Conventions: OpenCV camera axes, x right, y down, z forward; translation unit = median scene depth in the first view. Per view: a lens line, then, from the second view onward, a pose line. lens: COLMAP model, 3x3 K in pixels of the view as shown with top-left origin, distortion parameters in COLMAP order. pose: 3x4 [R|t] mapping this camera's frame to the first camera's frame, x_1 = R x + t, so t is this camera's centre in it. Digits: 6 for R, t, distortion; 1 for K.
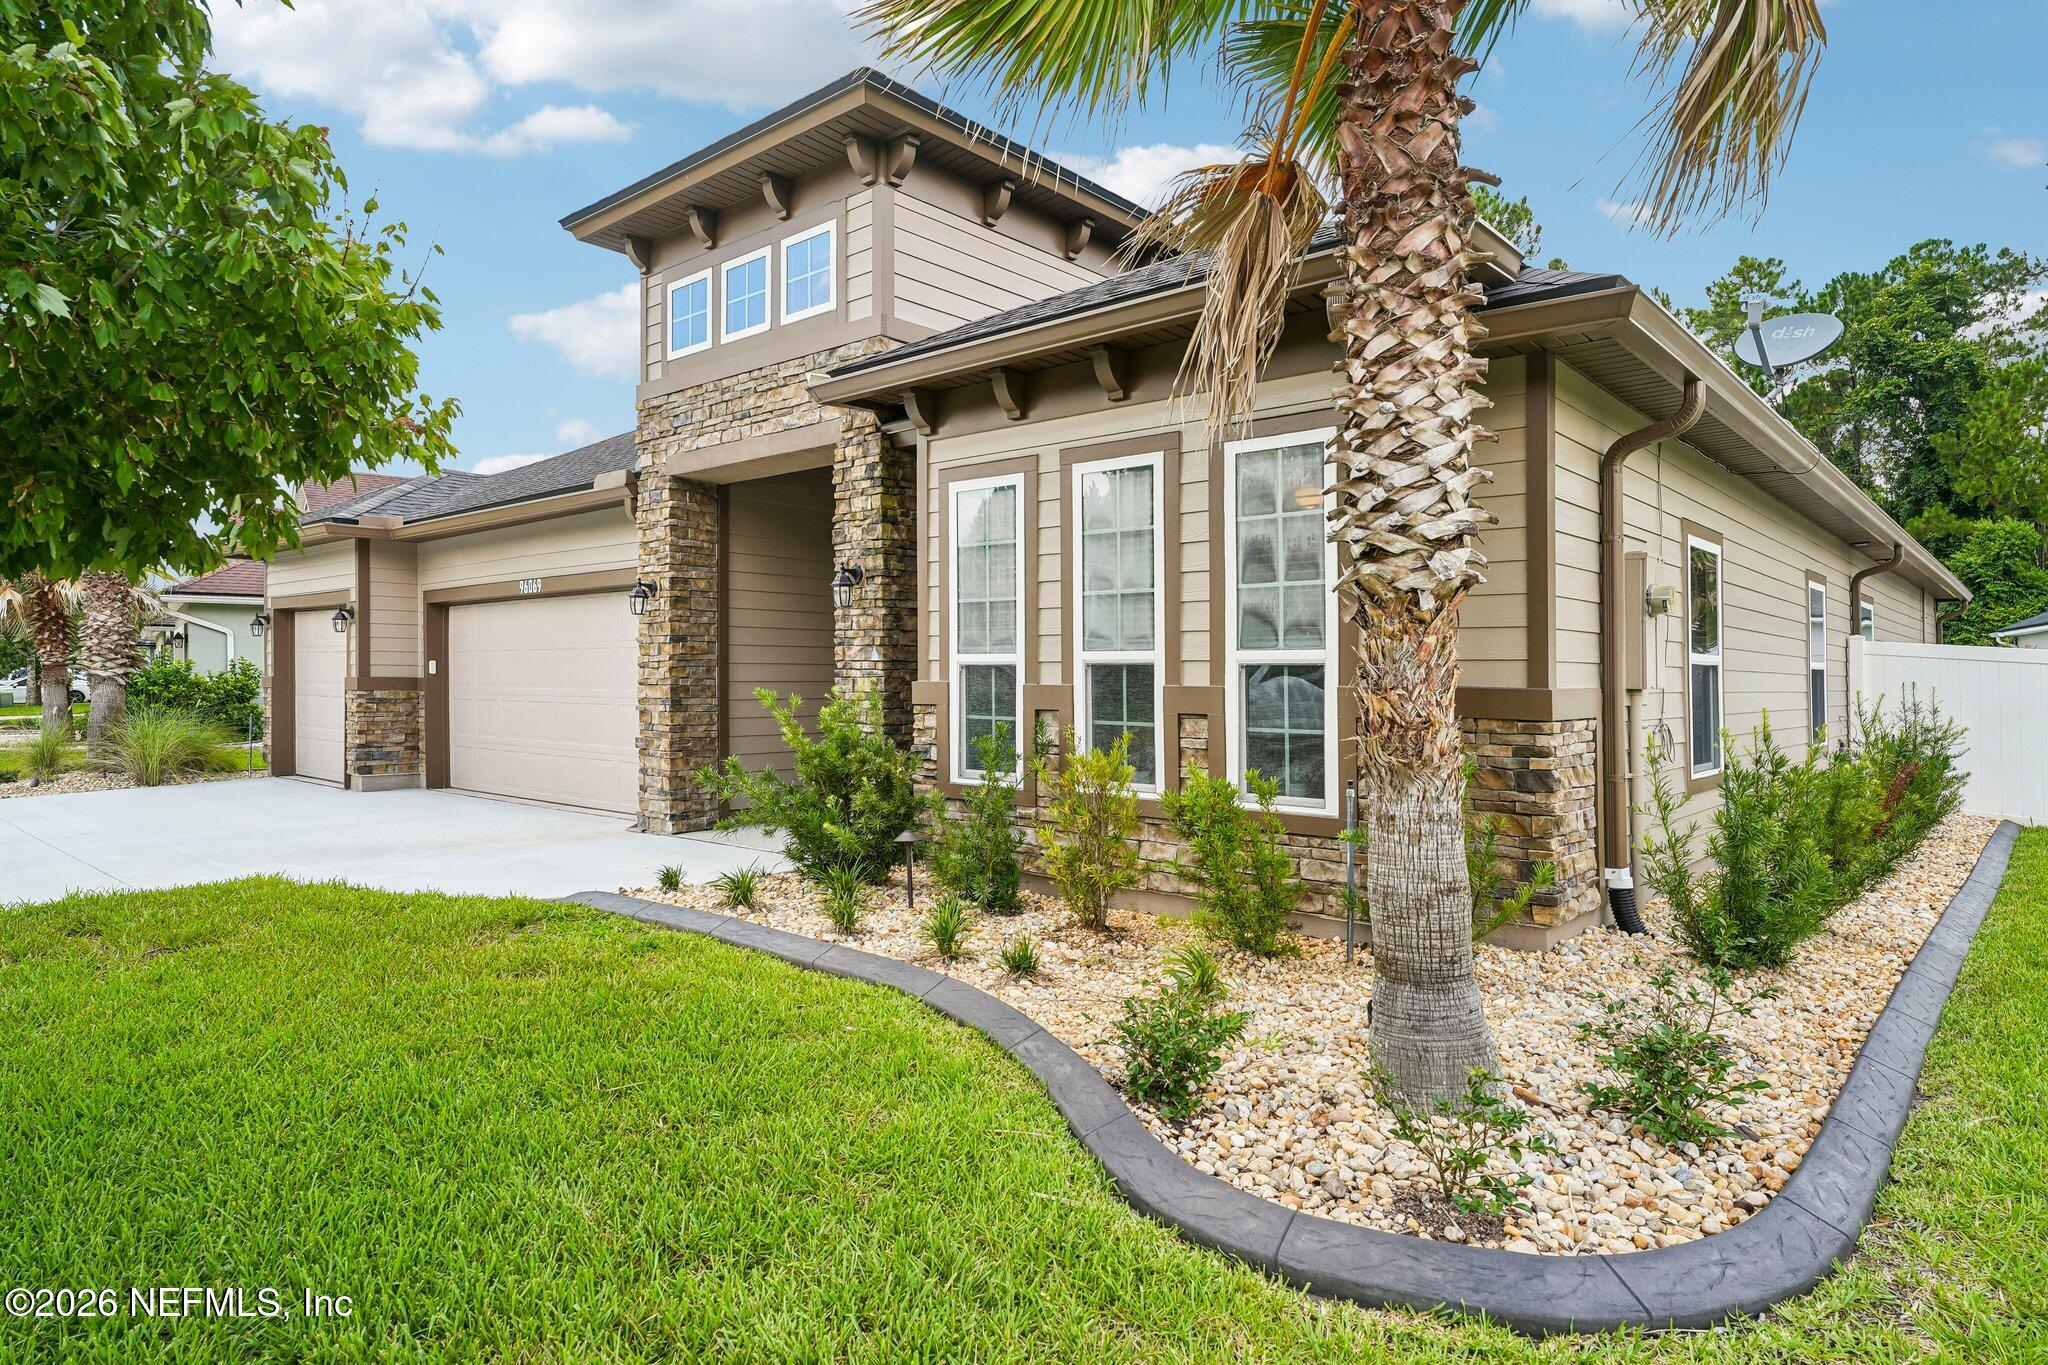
lens RADIAL K [[1157.3, 0, 1026.9], [0, 1157.3, 690.5], [0, 0, 1]] dist [0.000176, -0.001268]
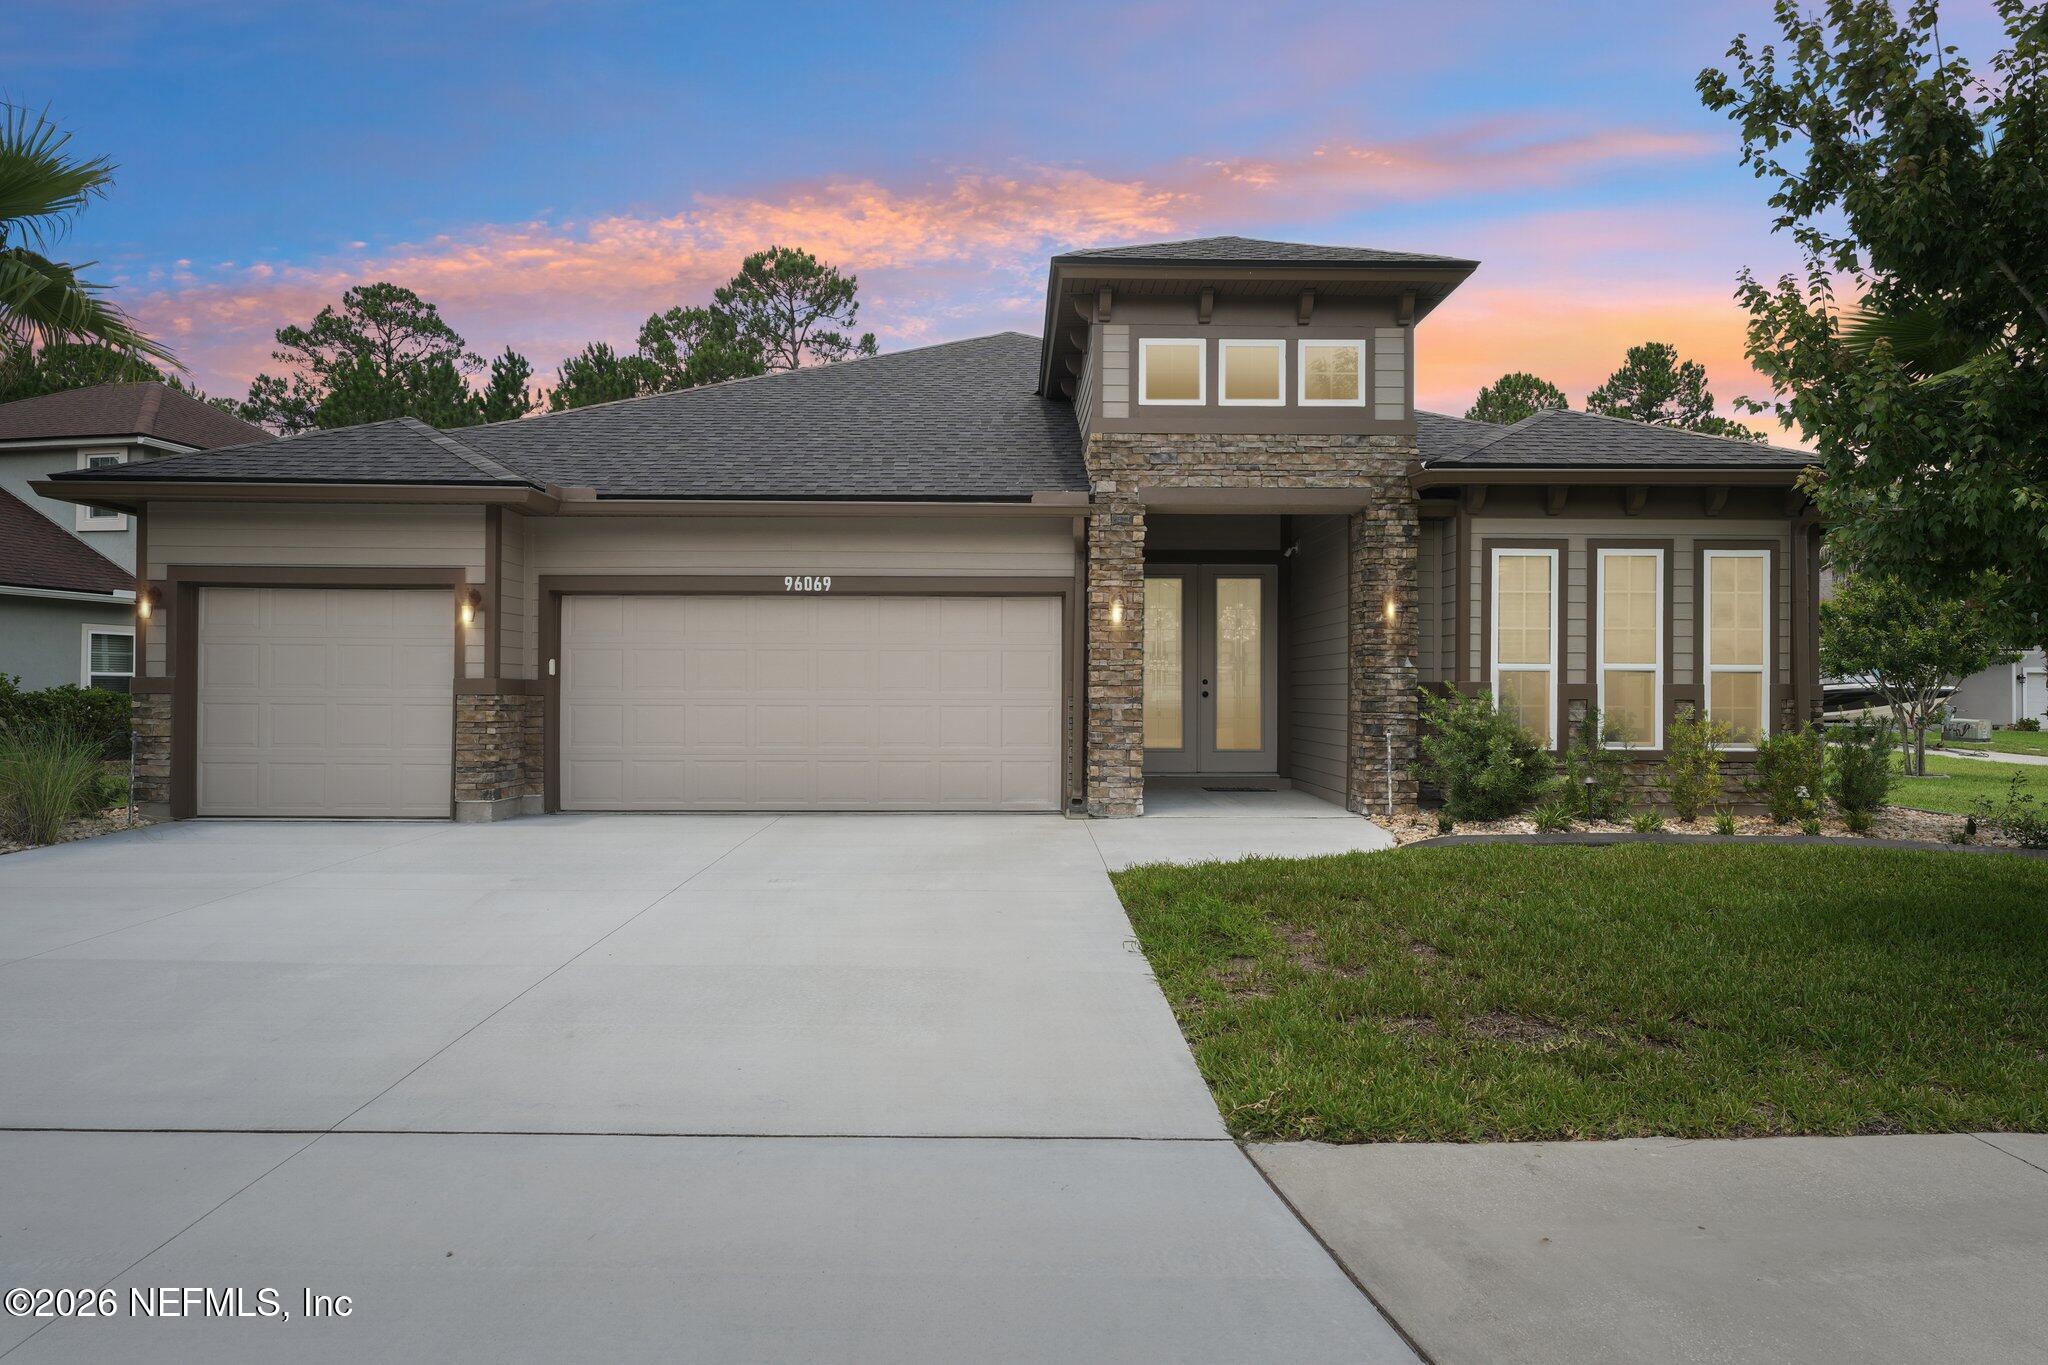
lens RADIAL K [[1157.3, 0, 1028.0], [0, 1157.3, 665.8], [0, 0, 1]] dist [0.000176, -0.001268]
pose [[0.752382, 0.005625, 0.658704, -1.155122], [0.007472, 0.999826, -0.017072, -0.005997], [-0.658685, 0.017766, 0.752209, 0.212646]]
